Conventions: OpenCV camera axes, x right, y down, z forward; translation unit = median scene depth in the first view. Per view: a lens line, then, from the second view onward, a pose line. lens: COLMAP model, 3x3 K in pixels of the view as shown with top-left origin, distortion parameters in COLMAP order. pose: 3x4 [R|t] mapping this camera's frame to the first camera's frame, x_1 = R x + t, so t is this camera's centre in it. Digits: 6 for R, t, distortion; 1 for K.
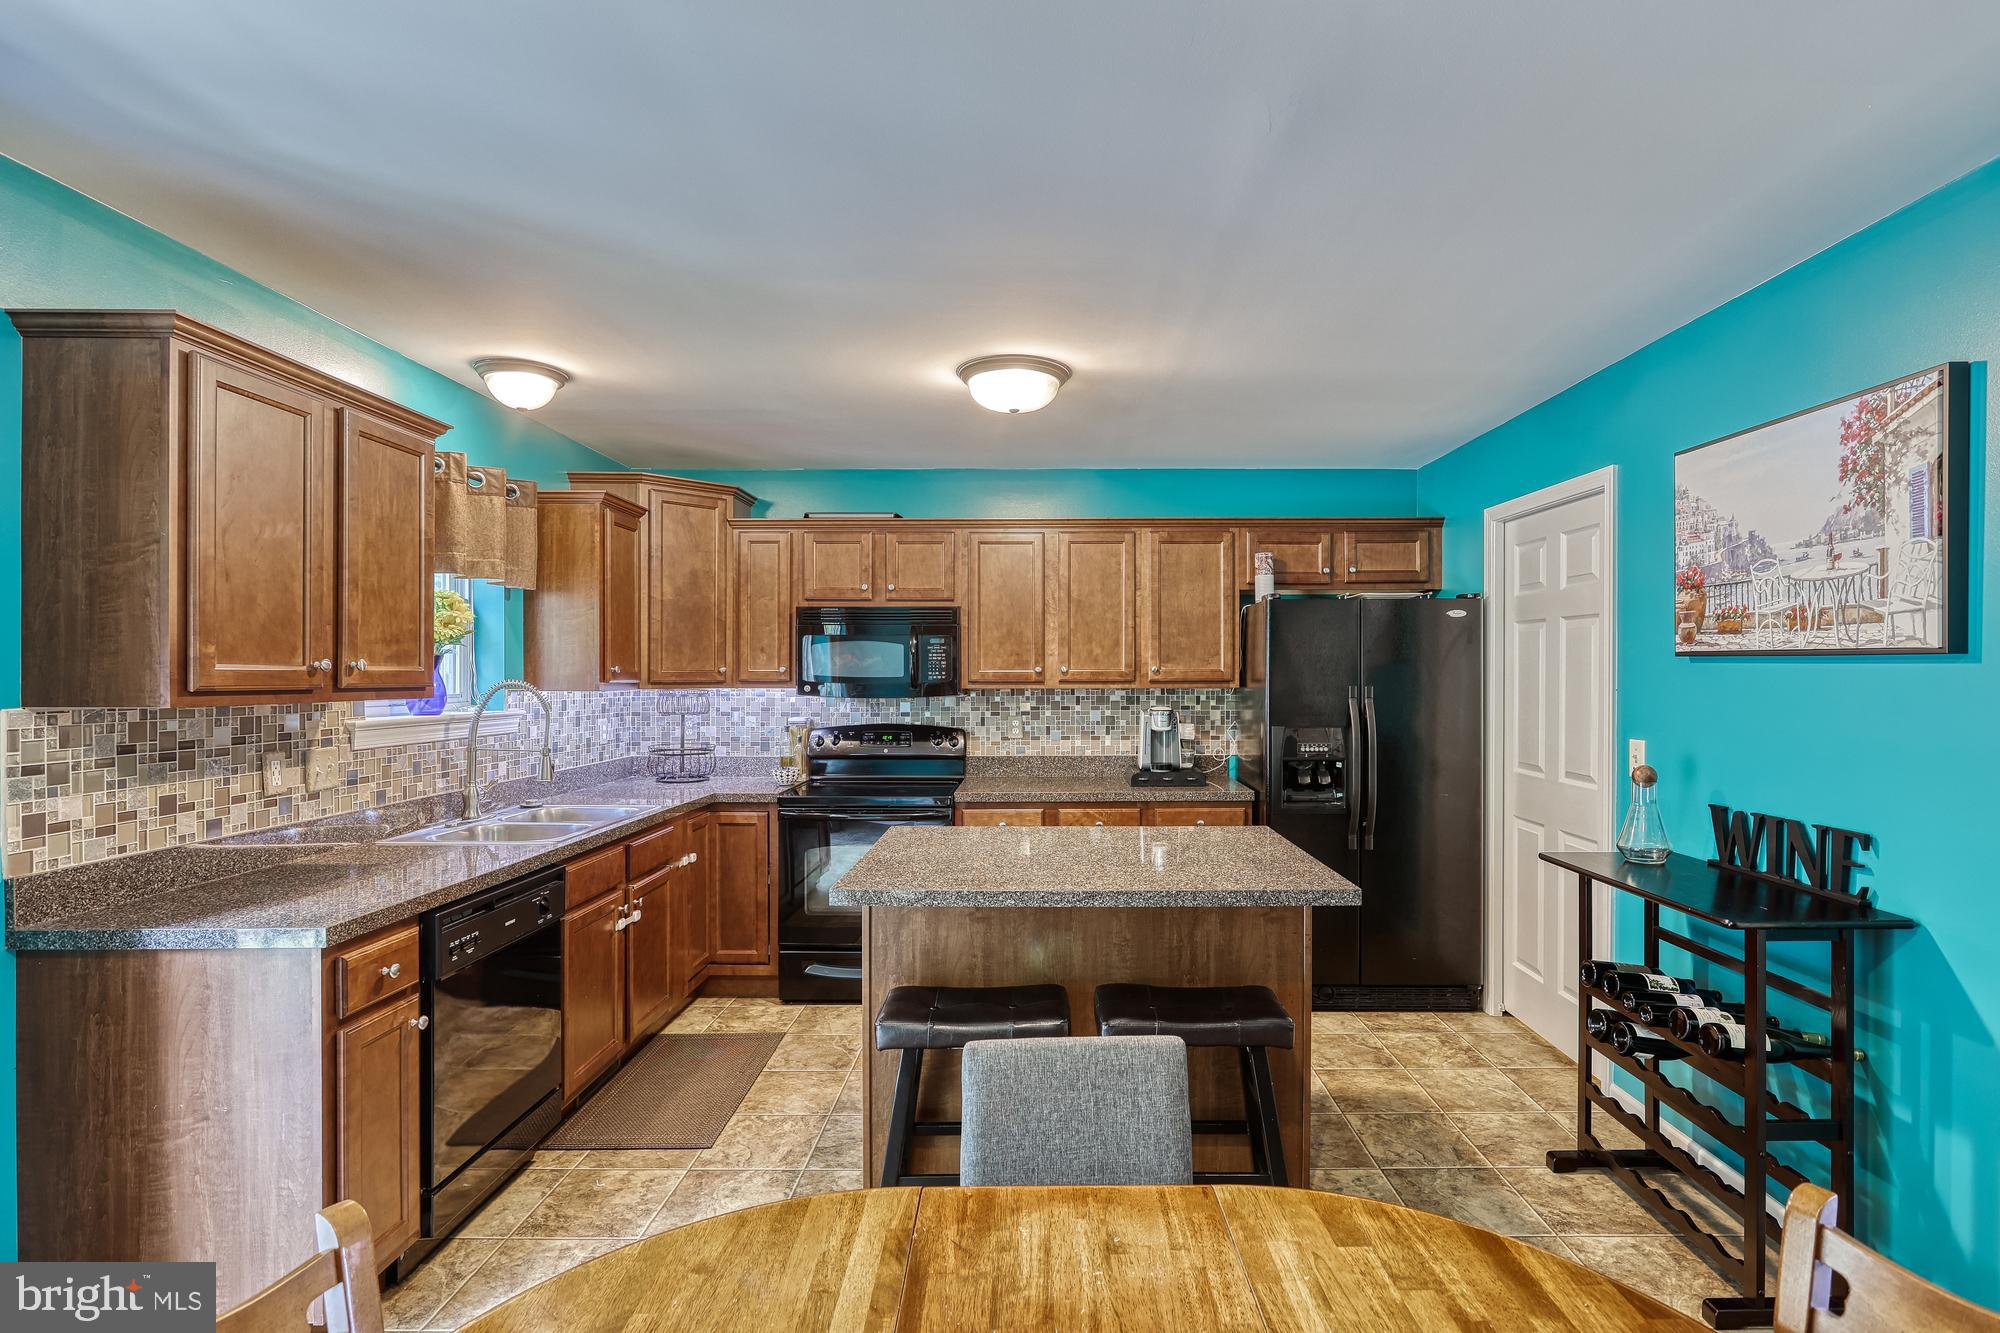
lens RADIAL K [[955.3, 0, 1058.5], [0, 955.3, 681.2], [0, 0, 1]] dist [-0.006369, 0.005239]
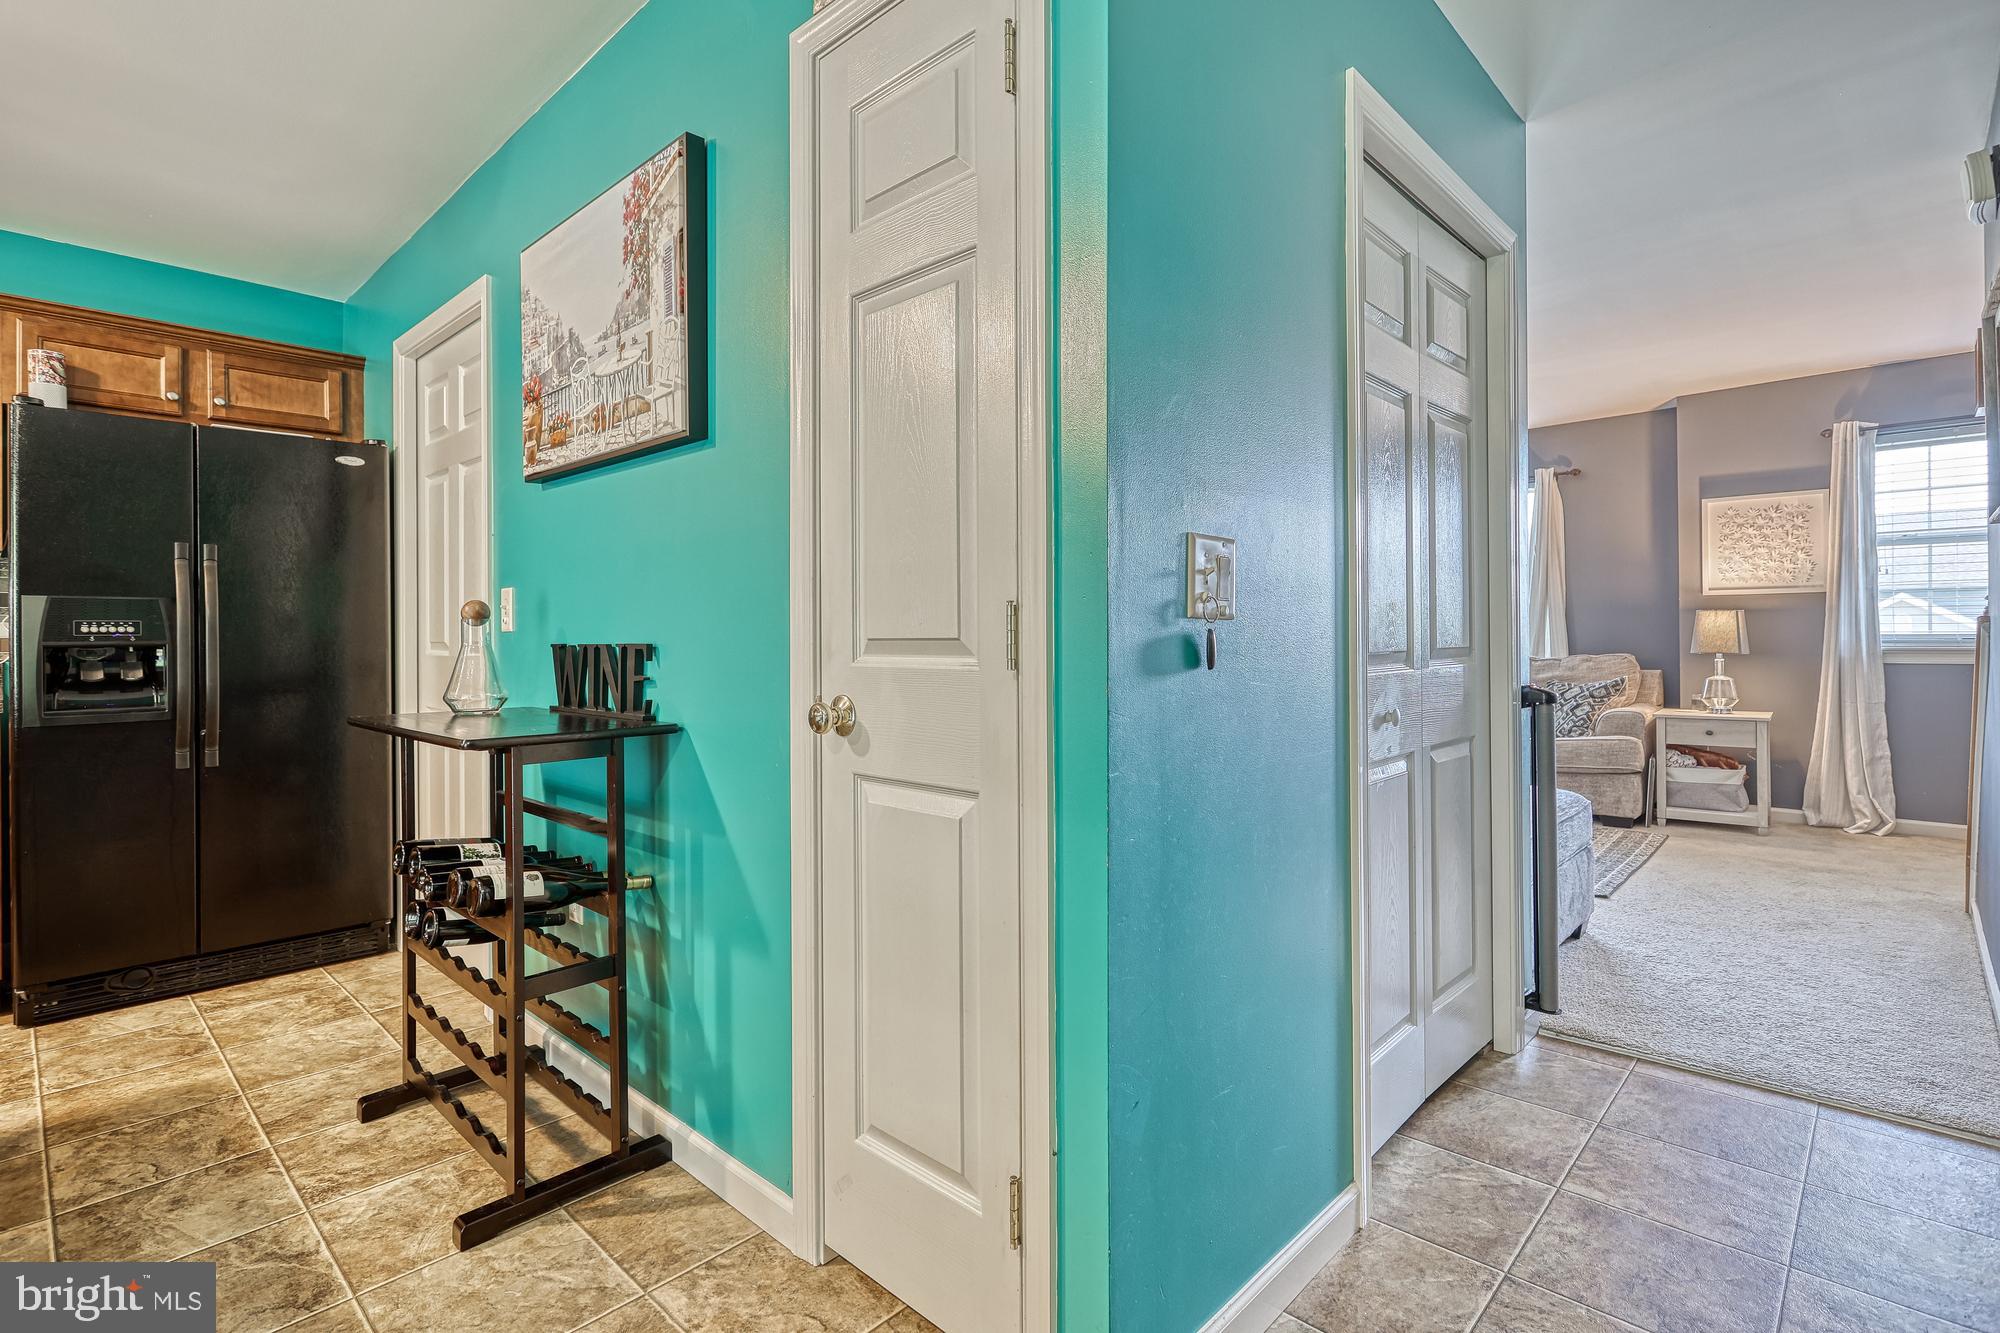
lens RADIAL K [[955.3, 0, 998.3], [0, 955.3, 637.1], [0, 0, 1]] dist [-0.006369, 0.005239]
pose [[0.699140, -0.003135, 0.714978, 0.336959], [0.011418, 0.999912, -0.006780, 0.132815], [-0.714894, 0.012904, 0.699114, 0.080236]]
